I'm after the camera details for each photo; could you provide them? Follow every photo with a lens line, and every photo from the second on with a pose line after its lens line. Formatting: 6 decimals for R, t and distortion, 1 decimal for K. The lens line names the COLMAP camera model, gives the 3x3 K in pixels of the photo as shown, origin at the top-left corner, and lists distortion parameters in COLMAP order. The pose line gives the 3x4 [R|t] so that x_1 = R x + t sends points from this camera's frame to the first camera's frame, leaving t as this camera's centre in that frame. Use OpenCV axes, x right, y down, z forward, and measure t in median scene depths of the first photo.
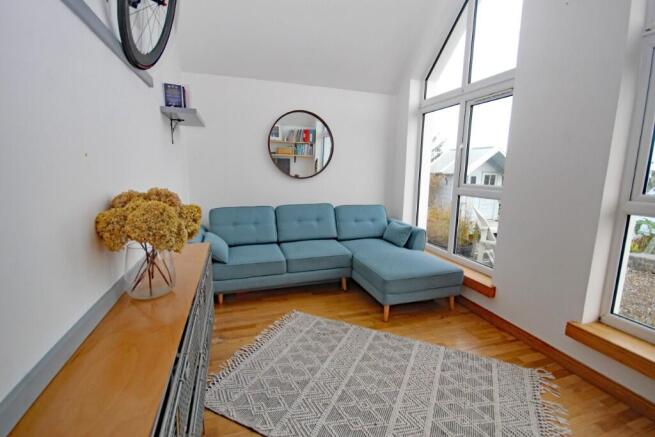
lens RADIAL K [[299.9, 0, 327.6], [0, 299.9, 218.7], [0, 0, 1]] dist [0.000618, -0.007519]
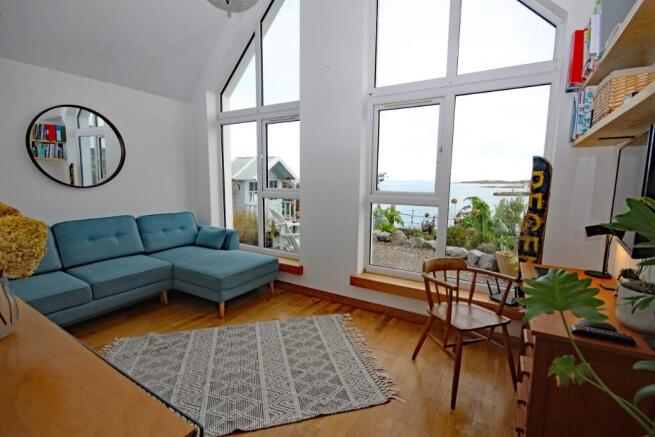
lens RADIAL K [[299.9, 0, 326.5], [0, 299.9, 218.9], [0, 0, 1]] dist [0.000618, -0.007519]
pose [[0.760671, -0.094575, 0.642211, -0.167802], [0.107592, 0.994015, 0.018945, 0.010094], [-0.640159, 0.054686, 0.766294, -0.075314]]
